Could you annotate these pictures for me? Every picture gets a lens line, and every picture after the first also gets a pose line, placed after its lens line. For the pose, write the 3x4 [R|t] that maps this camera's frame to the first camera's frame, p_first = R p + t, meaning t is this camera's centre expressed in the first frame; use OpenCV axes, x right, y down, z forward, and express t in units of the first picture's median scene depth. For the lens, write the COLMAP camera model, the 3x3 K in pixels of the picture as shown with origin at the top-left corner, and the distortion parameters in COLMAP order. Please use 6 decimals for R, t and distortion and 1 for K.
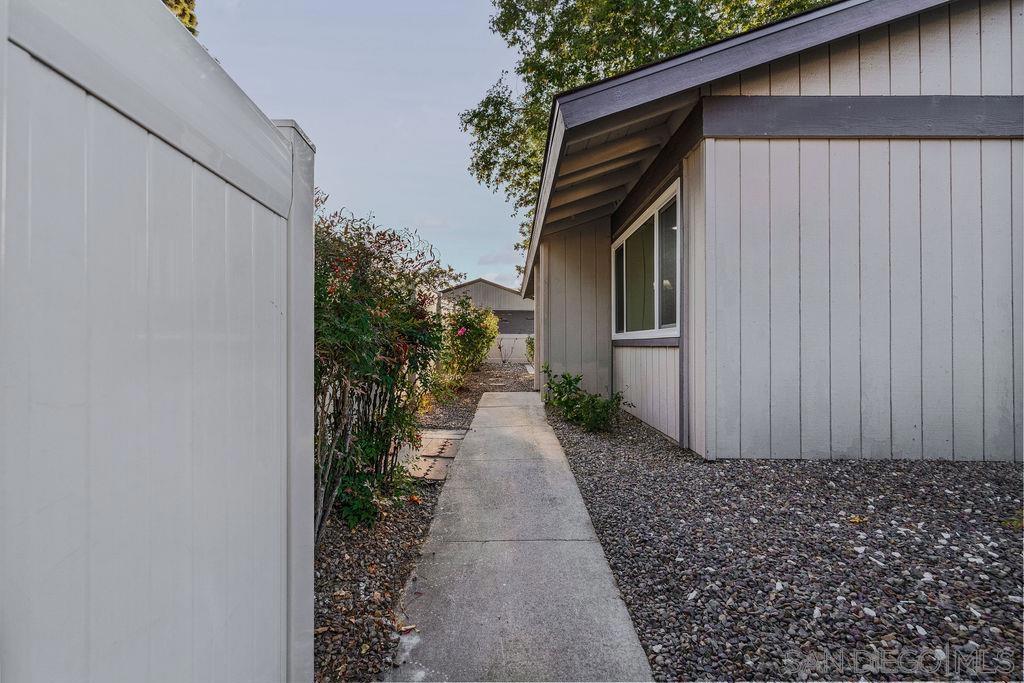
lens RADIAL K [[474.2, 0, 512.0], [0, 474.2, 341.5], [0, 0, 1]] dist [-0.002603, 0.000253]
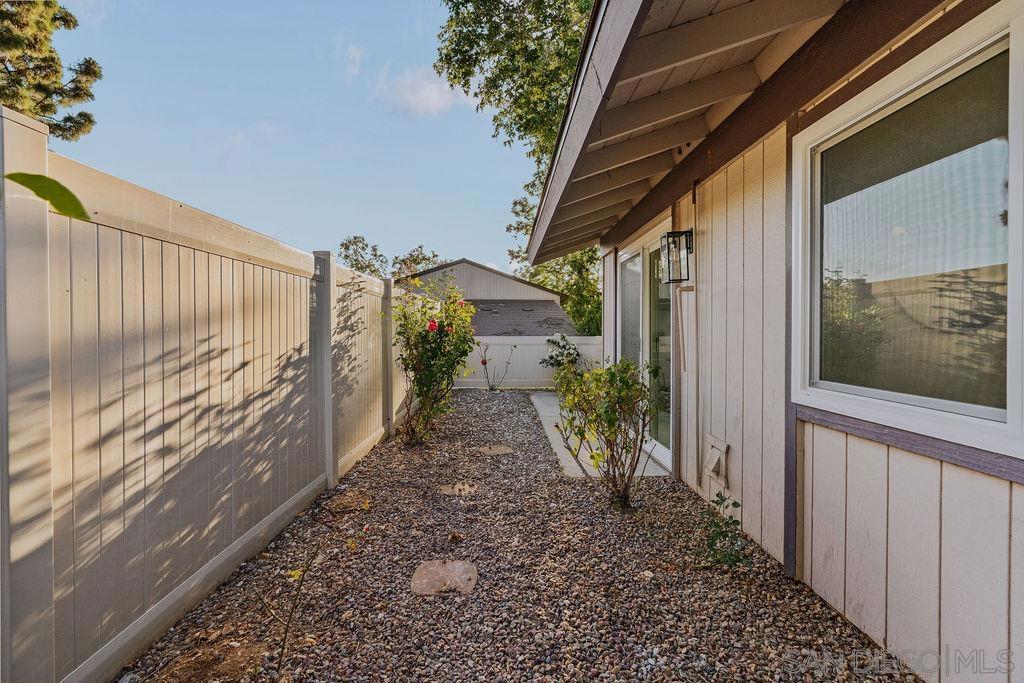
lens RADIAL K [[470.4, 0, 512.0], [0, 470.4, 341.5], [0, 0, 1]] dist [-0.017672, 0.000396]
pose [[0.999810, 0.000218, 0.019489, -0.003746], [-0.000563, 0.999844, 0.017655, -0.026050], [-0.019482, -0.017663, 0.999654, 0.509518]]
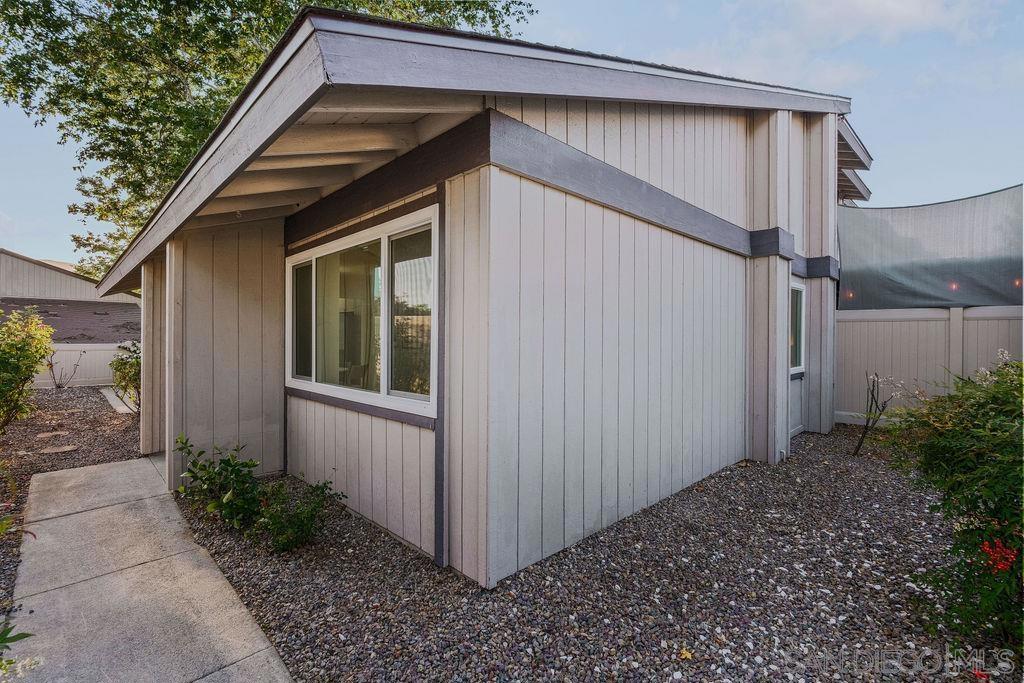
lens RADIAL K [[474.2, 0, 512.0], [0, 474.2, 341.5], [0, 0, 1]] dist [-0.002603, 0.000253]
pose [[0.720681, 0.008800, 0.693211, -0.020719], [-0.012744, 0.999919, 0.000555, -0.033879], [-0.693150, -0.009234, 0.720734, 0.098481]]
